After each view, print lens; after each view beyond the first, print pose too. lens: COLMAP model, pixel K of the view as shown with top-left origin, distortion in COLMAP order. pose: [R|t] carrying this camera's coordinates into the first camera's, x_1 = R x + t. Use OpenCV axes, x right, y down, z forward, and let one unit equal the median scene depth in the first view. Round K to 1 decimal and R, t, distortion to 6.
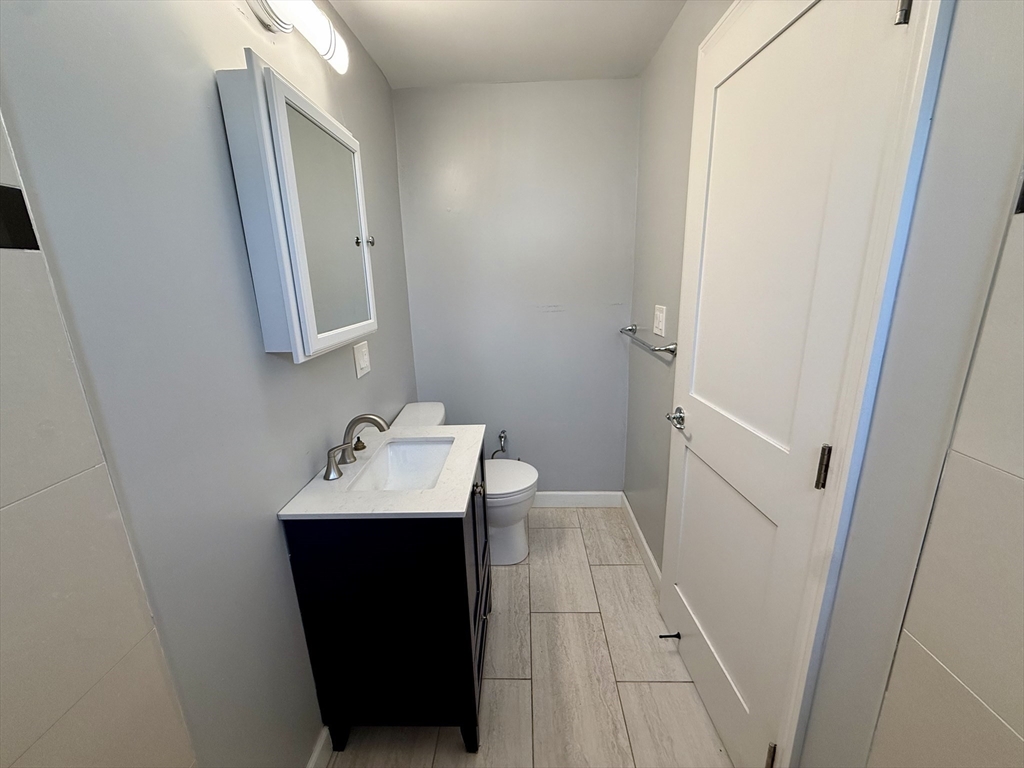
lens RADIAL K [[407.0, 0, 513.5], [0, 407.0, 382.0], [0, 0, 1]] dist [-0.000674, -0.000663]
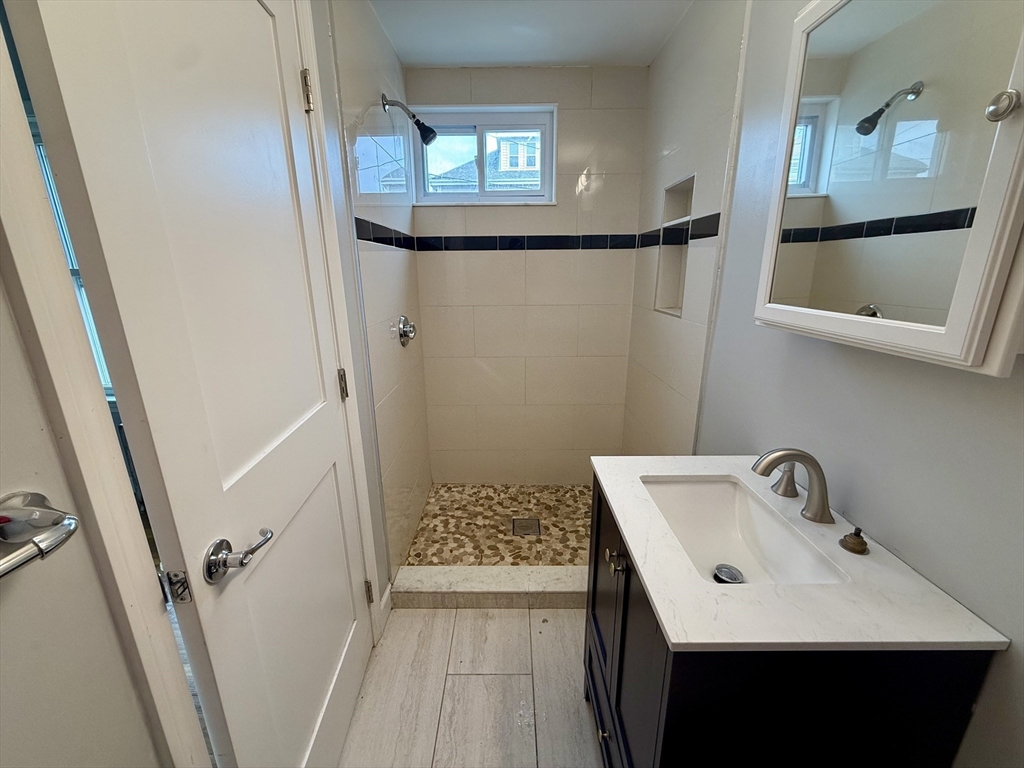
lens RADIAL K [[407.0, 0, 512.2], [0, 407.0, 381.0], [0, 0, 1]] dist [-0.000674, -0.000663]
pose [[-0.999126, 0.039156, -0.014617, 0.077961], [0.026731, 0.867508, 0.496705, -0.319499], [0.032129, 0.495880, -0.867796, 1.351149]]
